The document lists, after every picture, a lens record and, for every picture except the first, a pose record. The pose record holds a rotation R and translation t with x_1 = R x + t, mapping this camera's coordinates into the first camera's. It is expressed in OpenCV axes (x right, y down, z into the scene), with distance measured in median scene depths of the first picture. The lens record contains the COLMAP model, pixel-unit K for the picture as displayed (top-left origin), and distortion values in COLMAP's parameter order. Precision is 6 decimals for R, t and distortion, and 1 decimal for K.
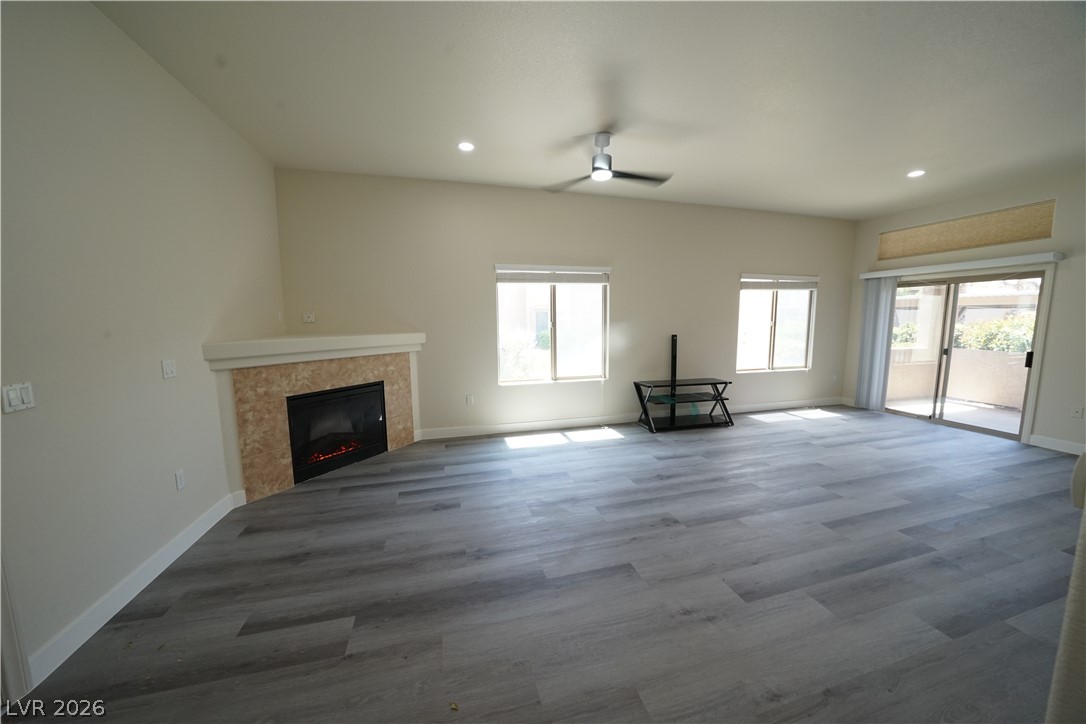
lens RADIAL K [[374.7, 0, 544.0], [0, 374.7, 360.0], [0, 0, 1]] dist [-0.023411, 0.002271]
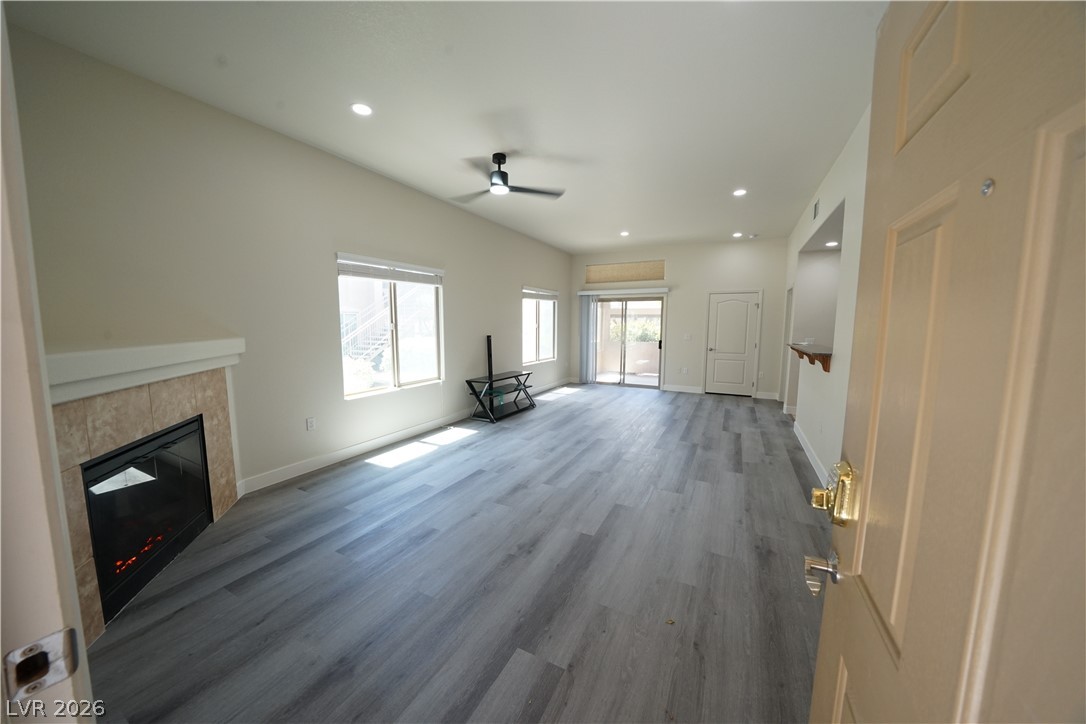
lens RADIAL K [[374.7, 0, 543.1], [0, 374.7, 364.0], [0, 0, 1]] dist [-0.023411, 0.002271]
pose [[0.676085, -0.072139, 0.733284, -0.447205], [0.072825, 0.996865, 0.030926, -0.005463], [-0.733216, 0.032493, 0.679219, 0.135588]]
